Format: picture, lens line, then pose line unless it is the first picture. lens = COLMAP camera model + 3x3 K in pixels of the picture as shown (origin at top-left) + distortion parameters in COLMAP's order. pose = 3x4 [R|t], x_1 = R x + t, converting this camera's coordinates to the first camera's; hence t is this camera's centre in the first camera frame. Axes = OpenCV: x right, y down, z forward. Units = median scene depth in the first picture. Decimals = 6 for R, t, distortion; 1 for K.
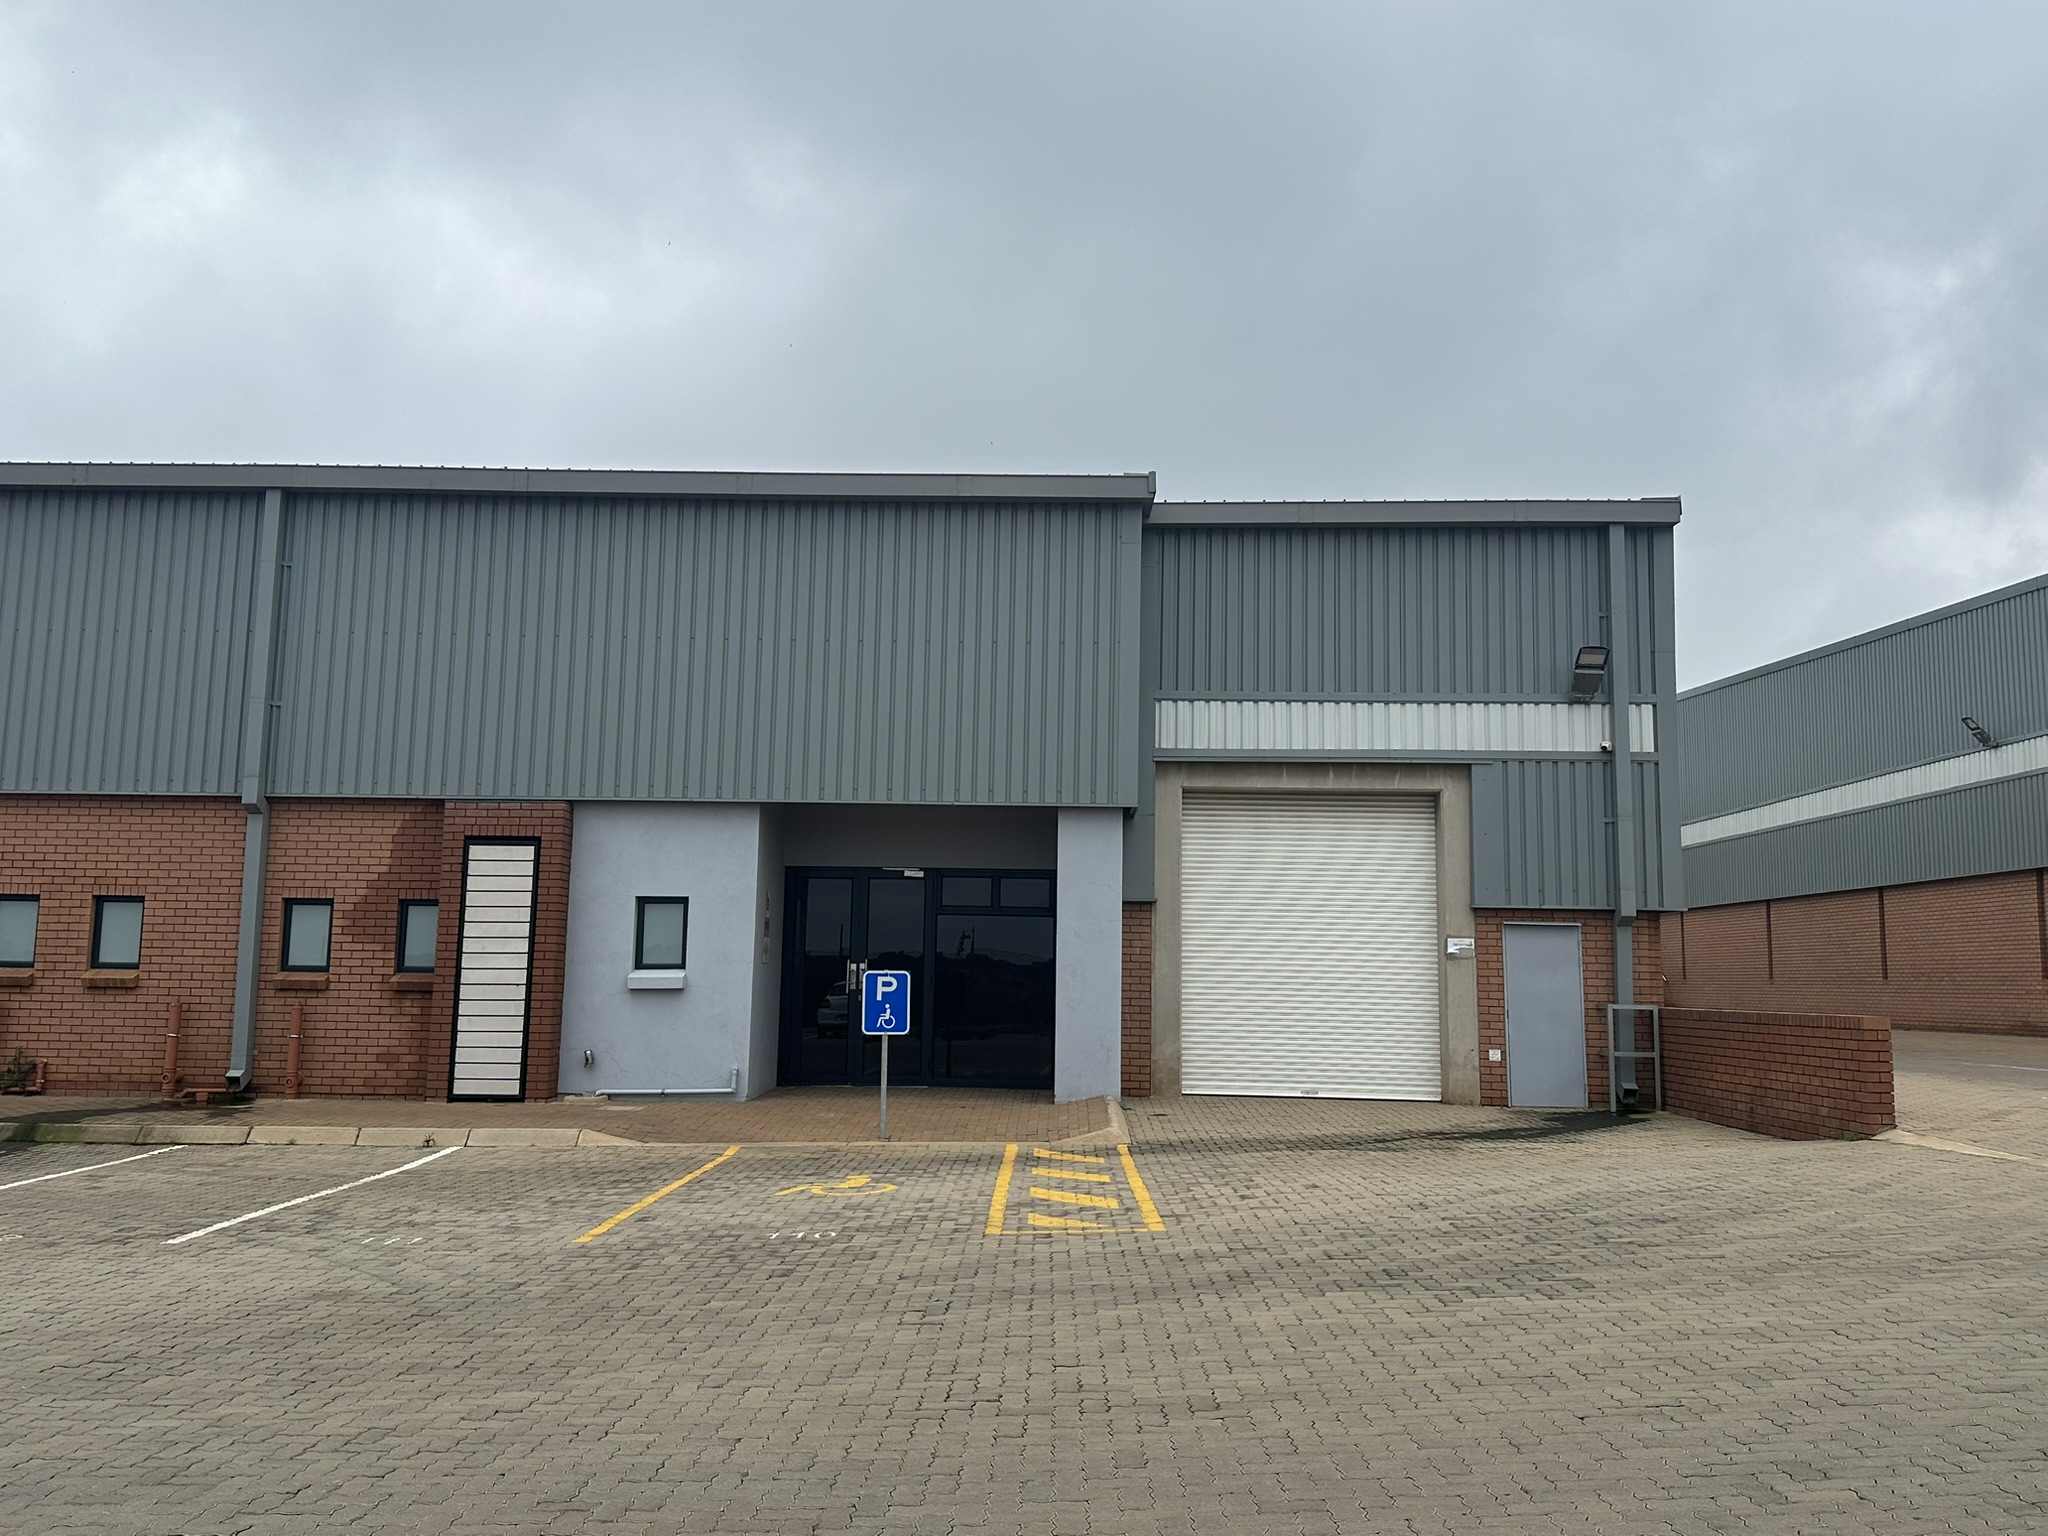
lens RADIAL K [[1625.5, 0, 1024.0], [0, 1625.5, 768.0], [0, 0, 1]] dist [0.183818, -0.340331]
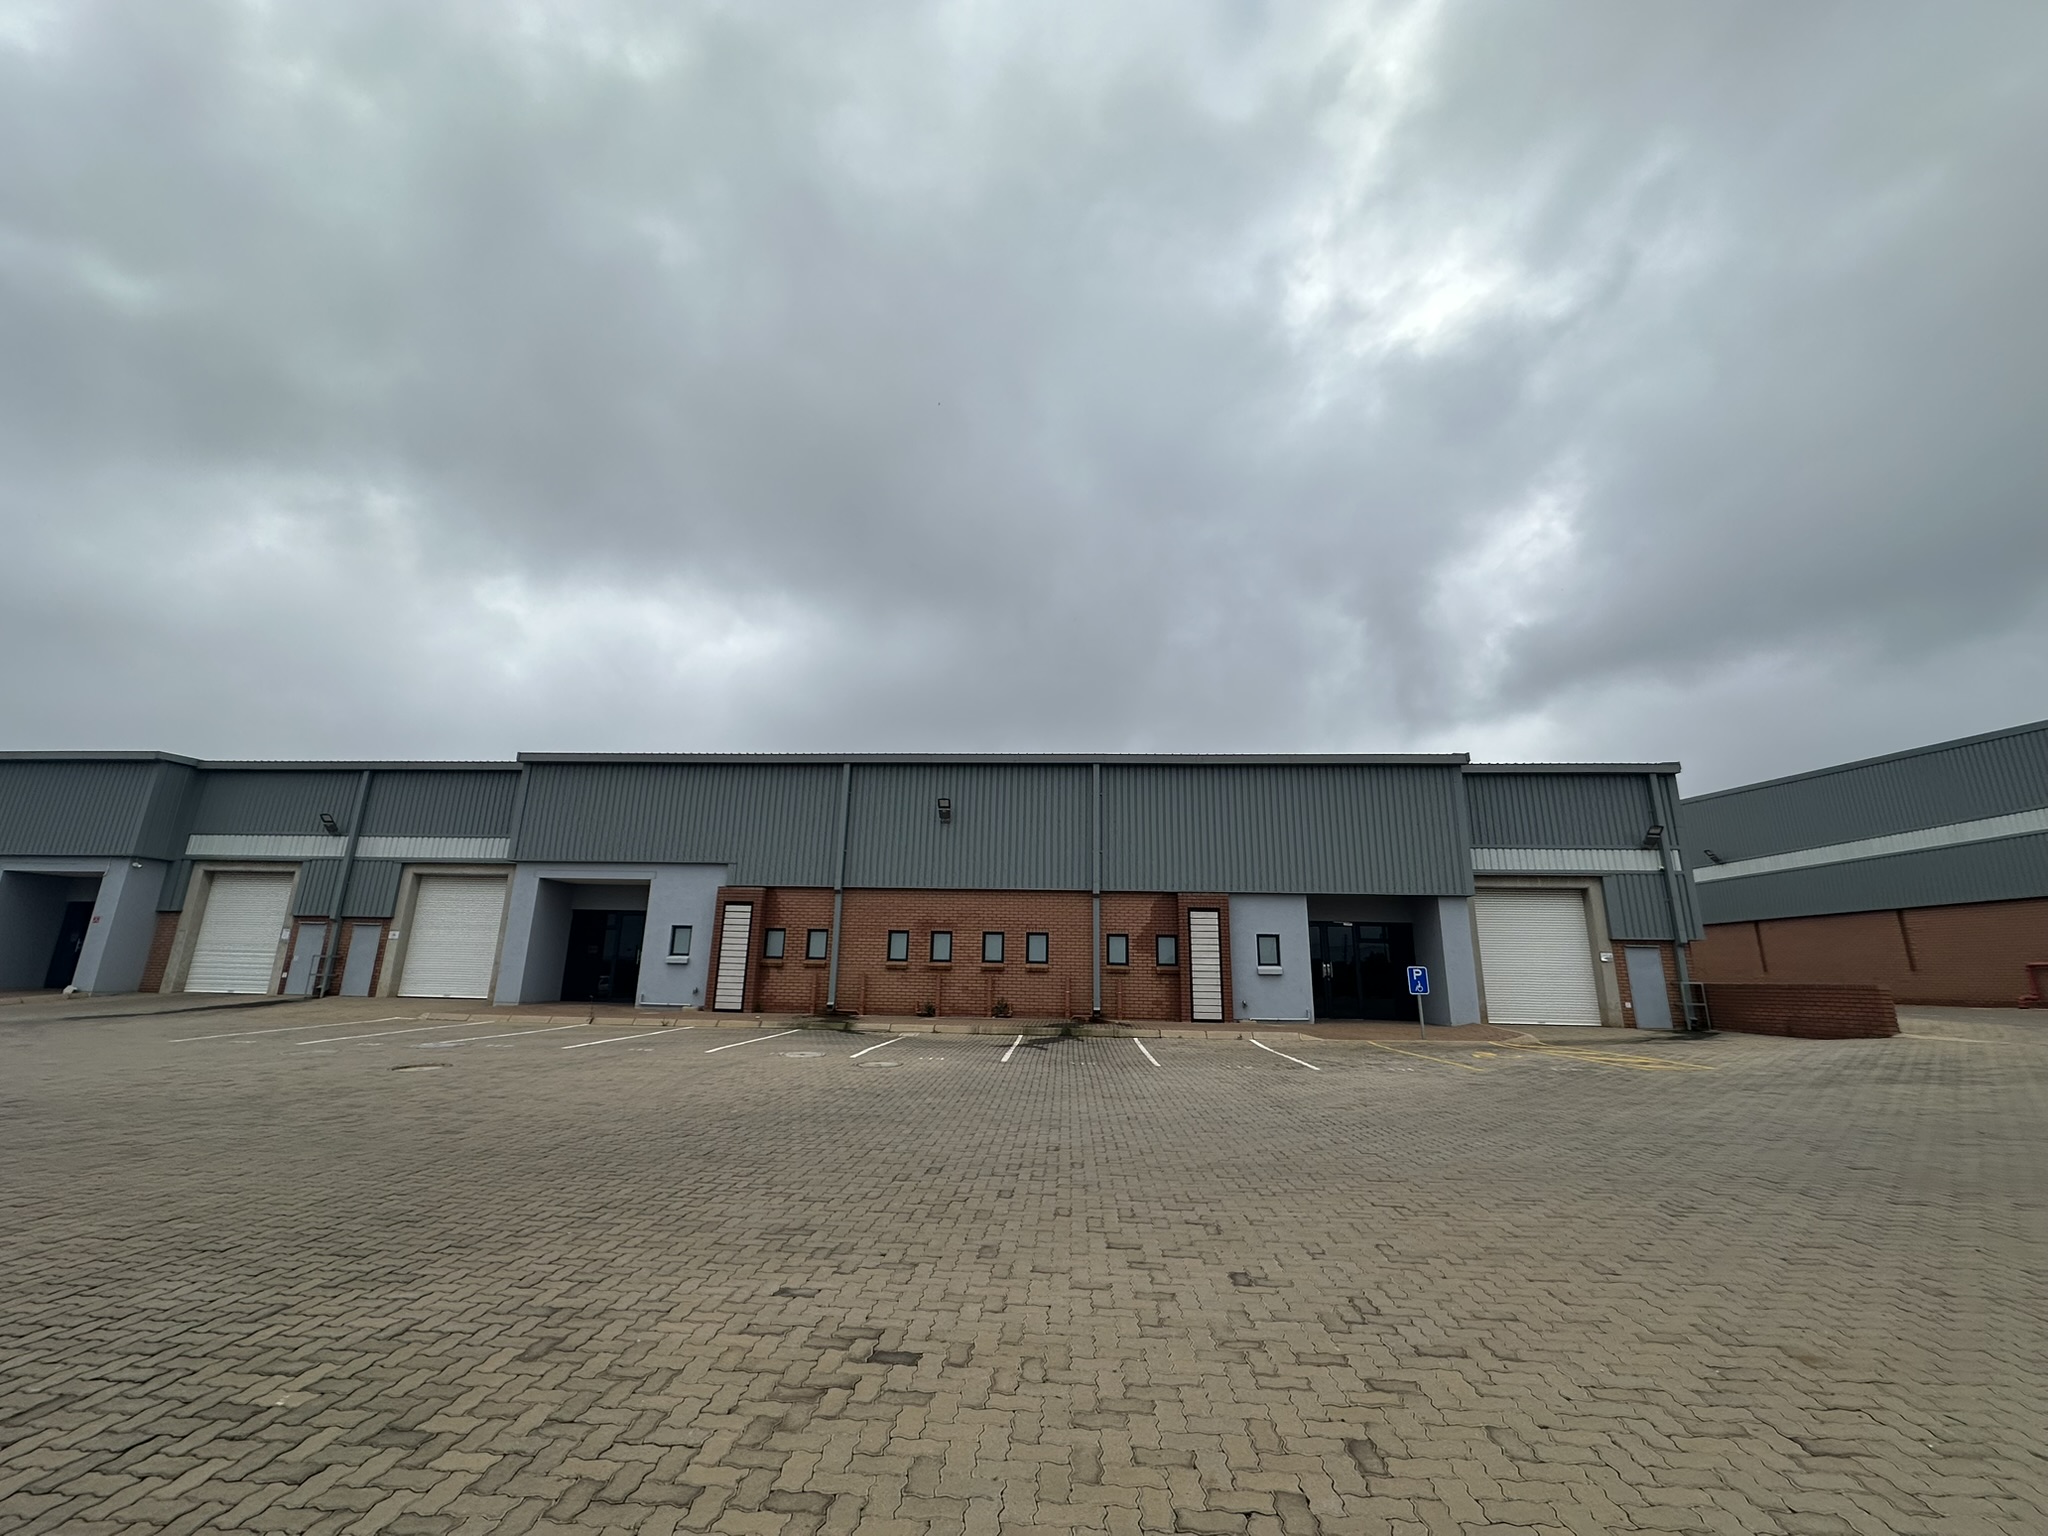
lens RADIAL K [[815.9, 0, 1018.8], [0, 815.9, 766.1], [0, 0, 1]] dist [-0.002647, -0.000152]
pose [[0.999121, -0.006275, -0.041455, -0.513939], [0.001136, 0.992427, -0.122835, -0.016734], [0.041912, 0.122679, 0.991561, -0.195046]]
